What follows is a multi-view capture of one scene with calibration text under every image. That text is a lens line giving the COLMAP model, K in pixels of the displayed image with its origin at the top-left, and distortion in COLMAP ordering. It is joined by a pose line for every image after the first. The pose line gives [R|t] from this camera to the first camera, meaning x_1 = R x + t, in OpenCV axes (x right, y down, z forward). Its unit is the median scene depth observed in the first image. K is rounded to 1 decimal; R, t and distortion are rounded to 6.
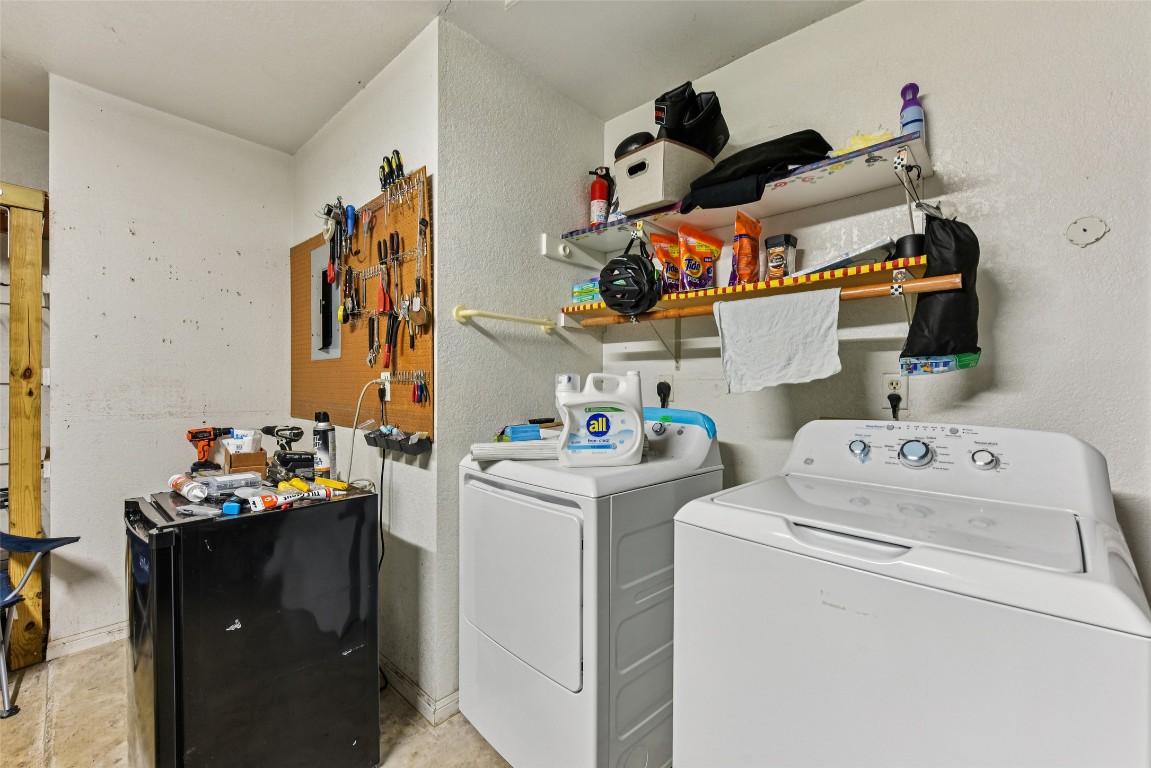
lens RADIAL K [[476.3, 0, 576.5], [0, 476.3, 384.1], [0, 0, 1]] dist [0.010373, -0.000479]
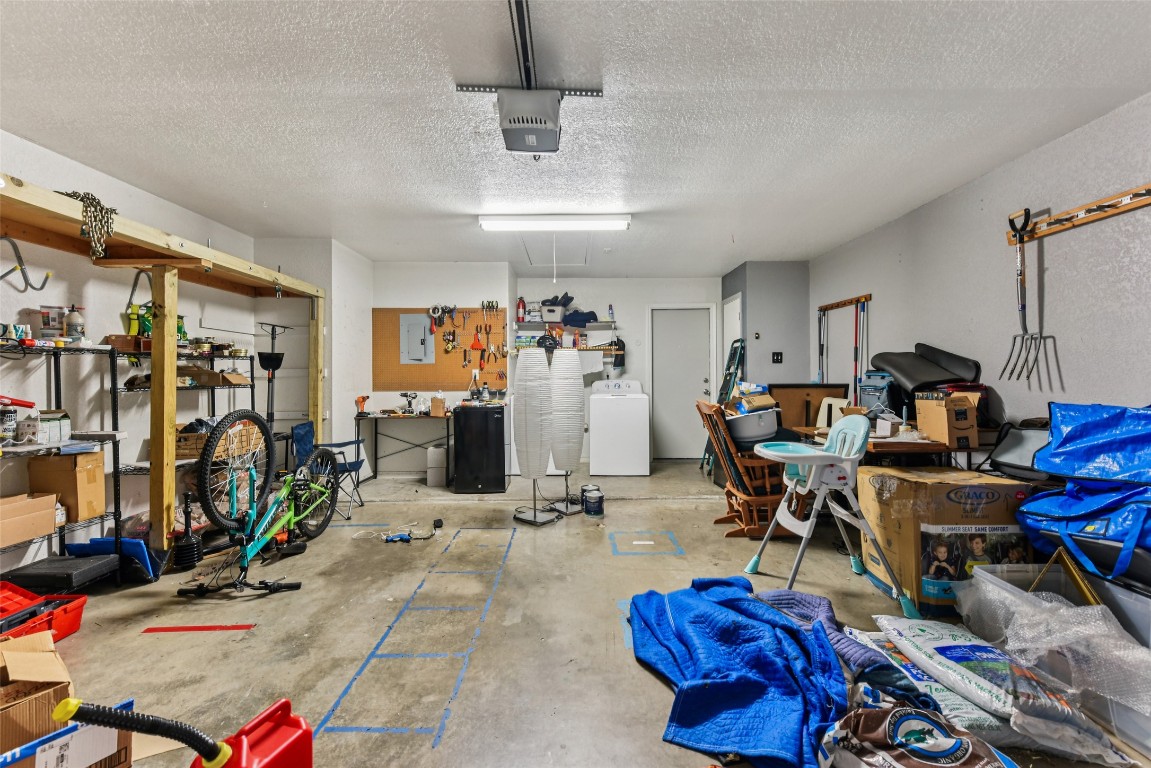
lens RADIAL K [[476.3, 0, 576.0], [0, 476.3, 380.6], [0, 0, 1]] dist [0.010373, -0.000479]
pose [[0.687438, -0.011687, 0.726149, -2.878695], [0.018882, 0.999820, -0.001784, 0.079386], [-0.725997, 0.014937, 0.687535, -1.902262]]
